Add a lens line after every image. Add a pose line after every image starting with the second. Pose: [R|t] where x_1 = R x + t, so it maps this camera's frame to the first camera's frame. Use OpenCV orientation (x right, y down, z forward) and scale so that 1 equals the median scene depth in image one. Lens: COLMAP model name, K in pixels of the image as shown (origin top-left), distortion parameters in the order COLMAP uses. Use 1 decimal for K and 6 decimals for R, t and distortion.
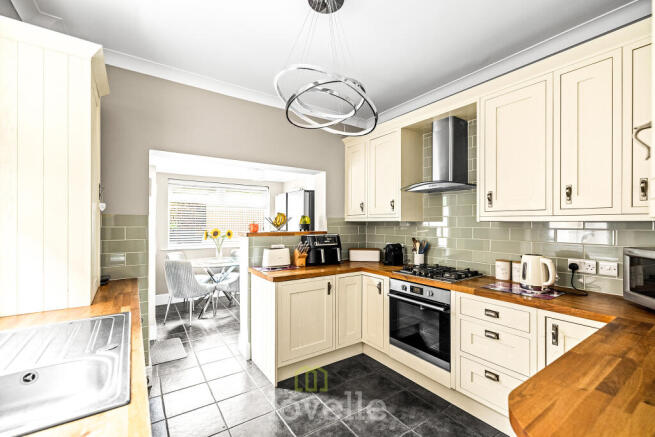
lens RADIAL K [[283.3, 0, 326.7], [0, 283.3, 223.3], [0, 0, 1]] dist [0.000972, 0.000041]
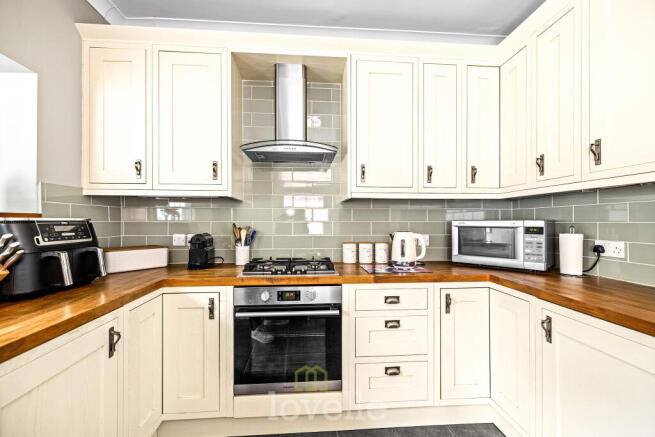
lens RADIAL K [[284.3, 0, 327.5], [0, 284.3, 220.8], [0, 0, 1]] dist [-0.000192, -0.000071]
pose [[0.498493, 0.000013, 0.866894, -0.205926], [0.003029, 0.999994, -0.001757, 0.053954], [-0.866888, 0.003502, 0.498490, 0.535364]]
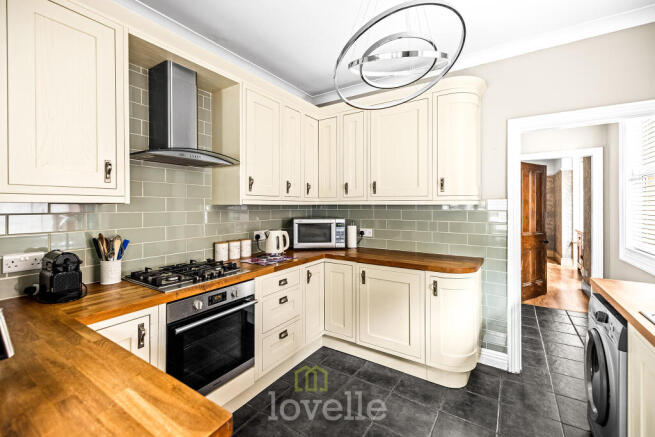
lens RADIAL K [[282.3, 0, 328.2], [0, 282.3, 204.6], [0, 0, 1]] dist [0.000382, 0.000083]
pose [[-0.387940, 0.001040, 0.921684, -0.426086], [0.001374, 0.999999, -0.000550, -0.004657], [-0.921684, 0.001053, -0.387941, 0.937419]]
